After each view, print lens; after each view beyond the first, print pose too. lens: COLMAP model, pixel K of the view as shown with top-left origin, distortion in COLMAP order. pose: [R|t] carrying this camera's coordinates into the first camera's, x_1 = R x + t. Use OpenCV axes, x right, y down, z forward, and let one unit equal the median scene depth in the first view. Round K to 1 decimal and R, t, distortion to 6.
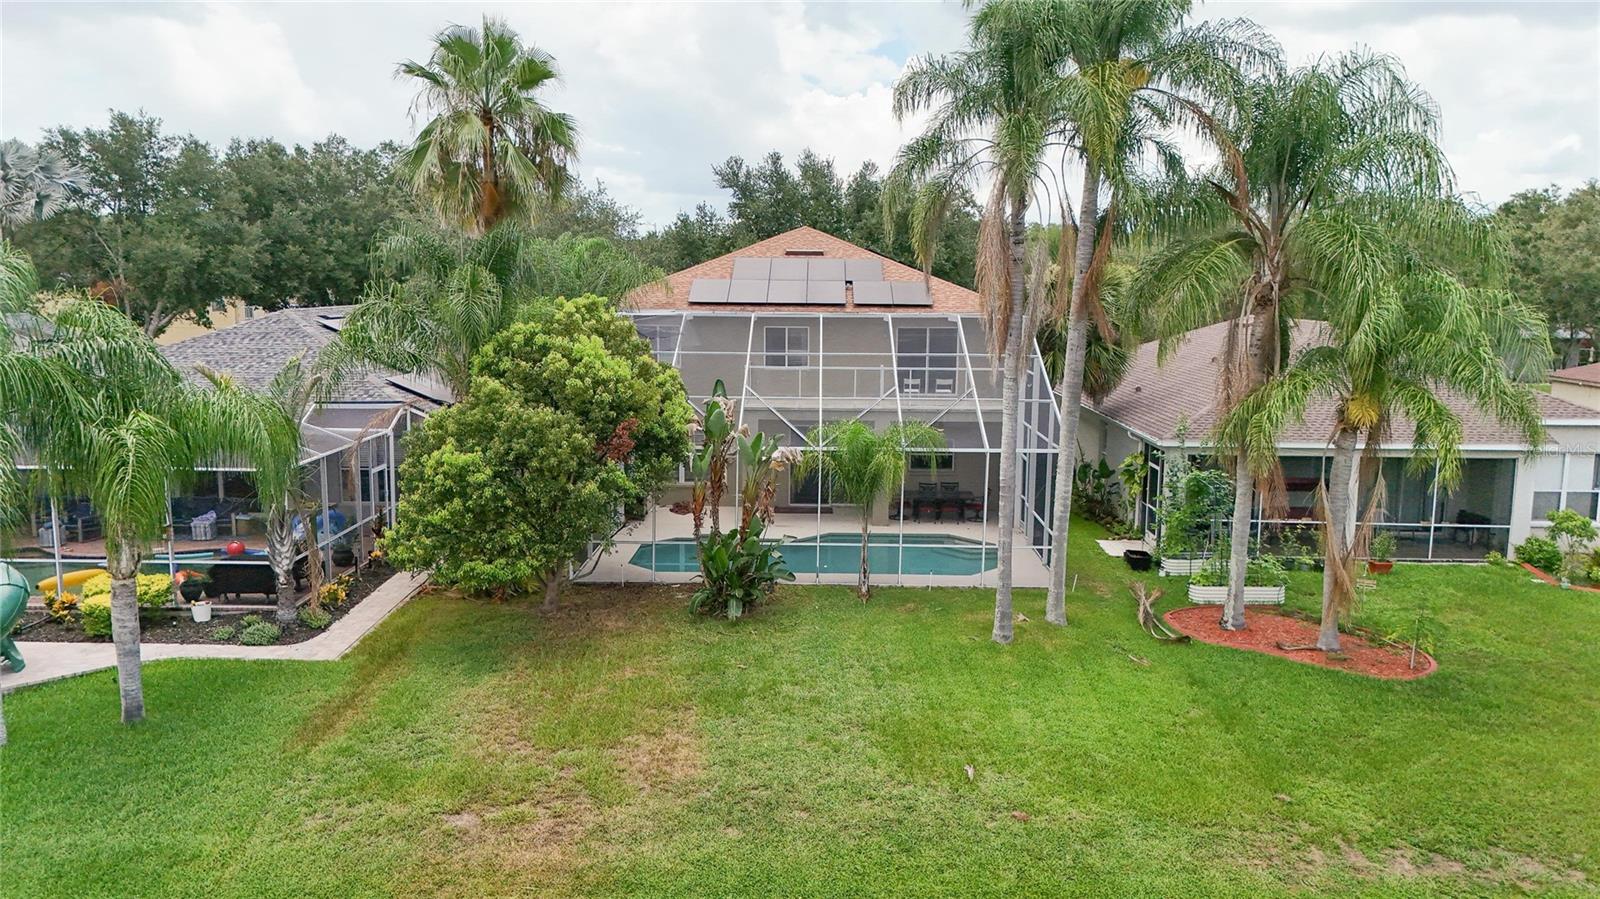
lens RADIAL K [[1142.9, 0, 800.0], [0, 1142.9, 449.5], [0, 0, 1]] dist [0.083941, -0.003655]
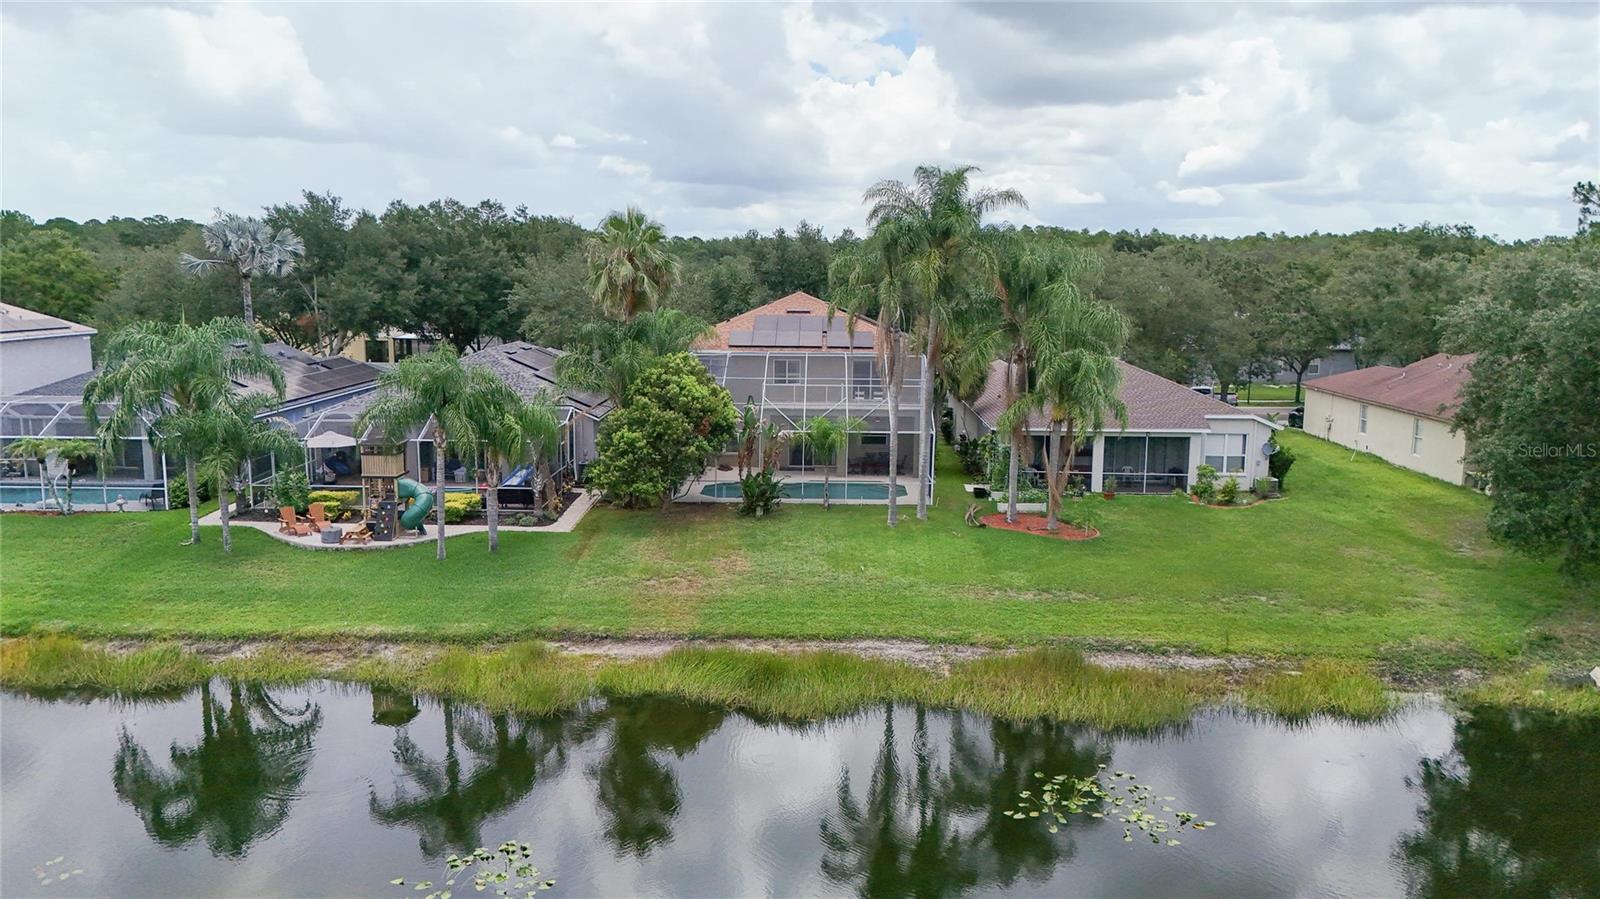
lens RADIAL K [[1142.9, 0, 800.0], [0, 1142.9, 449.5], [0, 0, 1]] dist [0.083941, -0.003655]
pose [[0.999981, 0.000164, -0.006180, 0.024697], [-0.000105, 0.999953, 0.009644, 0.011790], [0.006181, -0.009643, 0.999934, -0.951456]]
